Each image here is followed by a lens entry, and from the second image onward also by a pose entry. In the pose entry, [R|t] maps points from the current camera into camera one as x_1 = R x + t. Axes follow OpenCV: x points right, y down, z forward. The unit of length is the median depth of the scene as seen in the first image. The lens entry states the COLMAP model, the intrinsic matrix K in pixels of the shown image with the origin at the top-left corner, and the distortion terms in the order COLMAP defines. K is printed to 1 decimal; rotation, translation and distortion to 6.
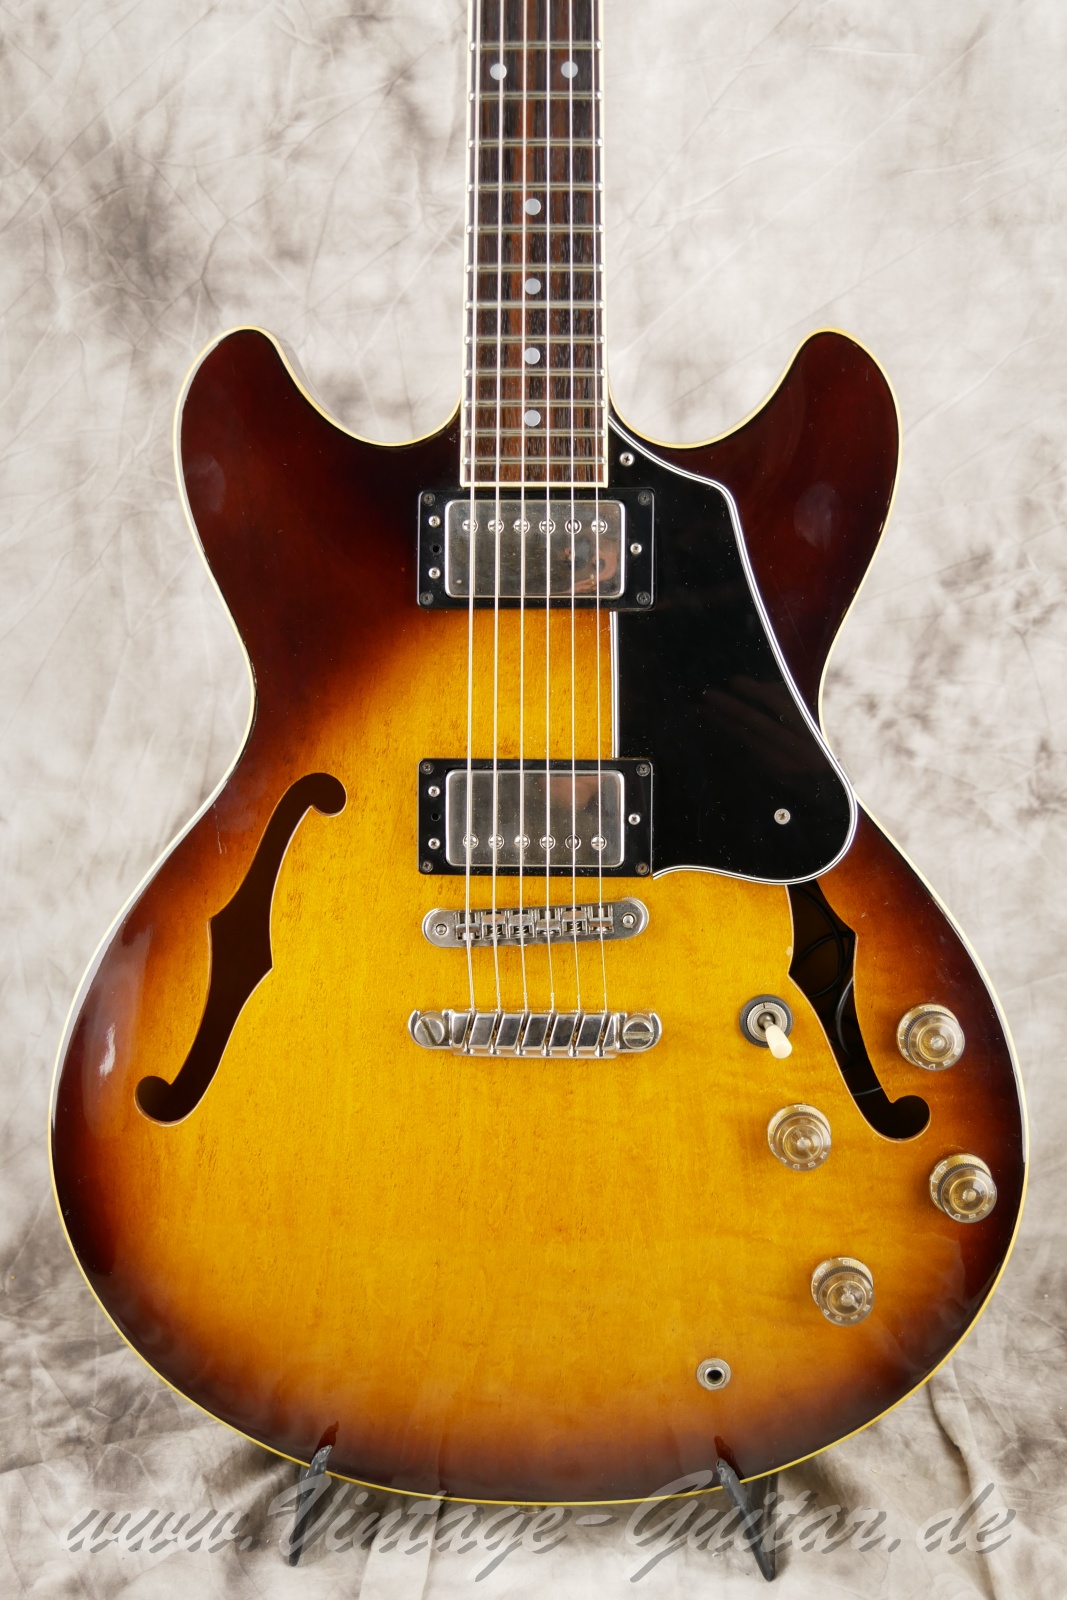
lens RADIAL K [[2709.1, 0, 532.4], [0, 2709.1, 914.6], [0, 0, 1]] dist [0.009715, 0.000000]
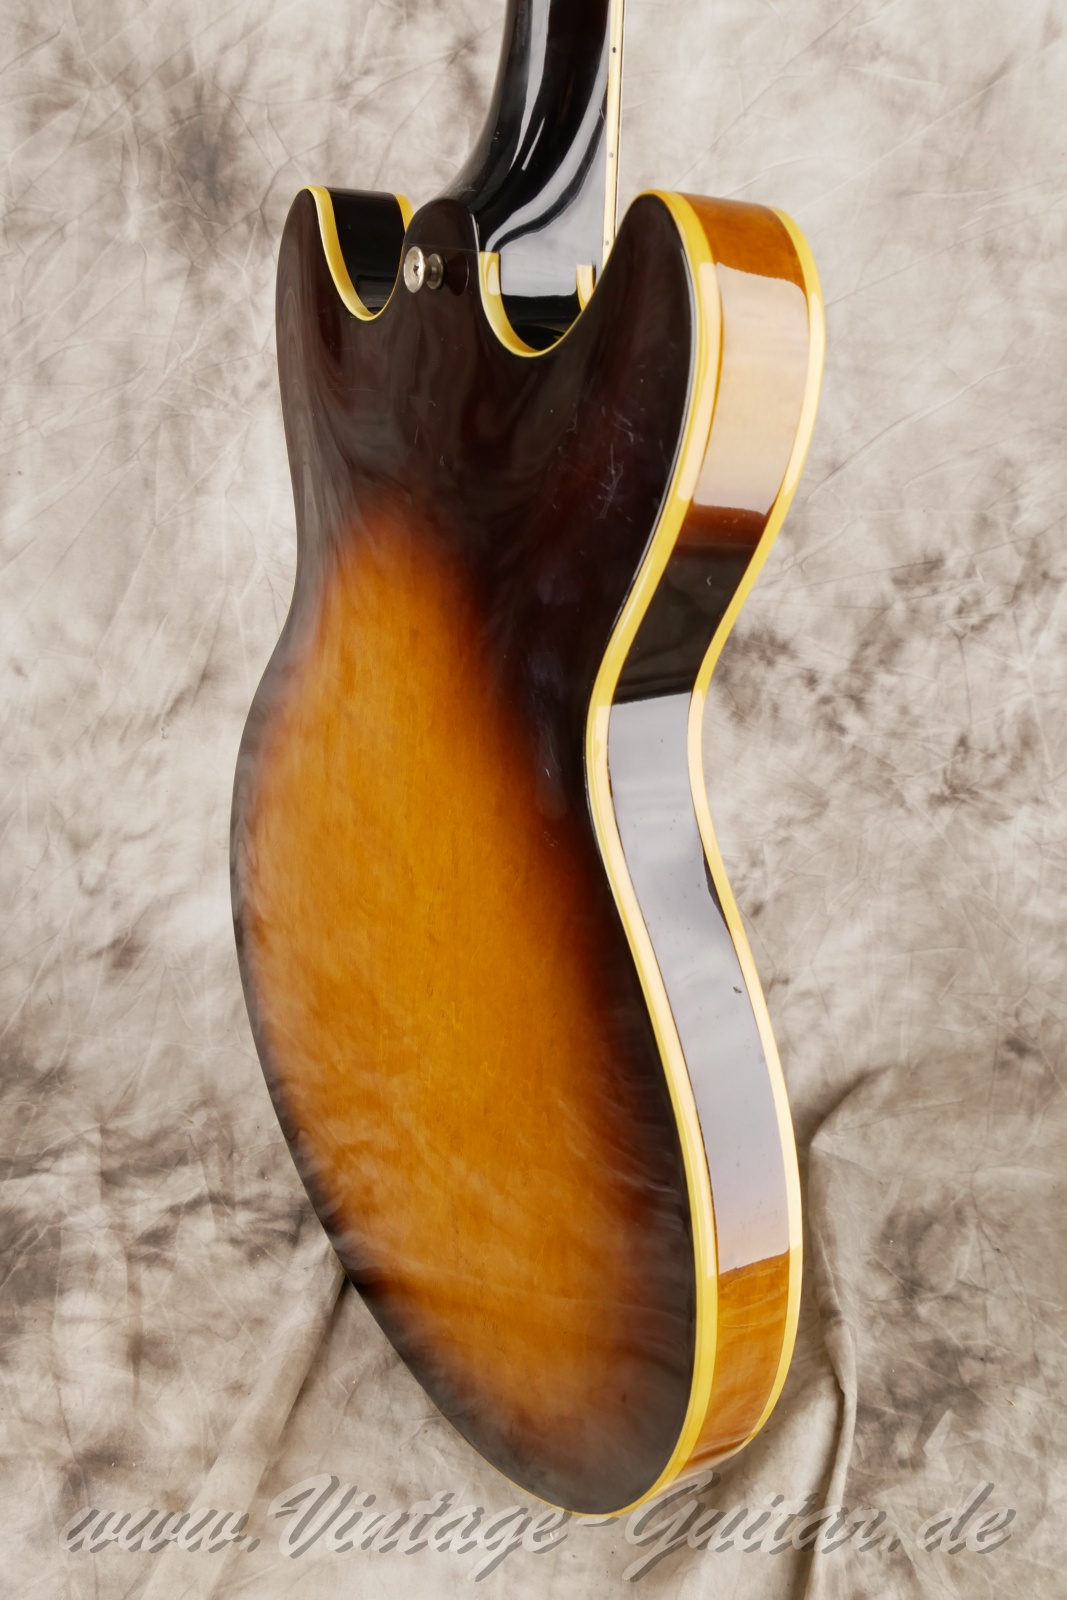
lens RADIAL K [[1597.7, 0, 562.5], [0, 1597.7, 870.6], [0, 0, 1]] dist [-0.066953, 0.000000]
pose [[0.989846, 0.142117, -0.002809, 0.038542], [-0.141904, 0.989127, 0.038610, -0.012051], [0.008265, -0.037819, 0.999250, 0.356371]]
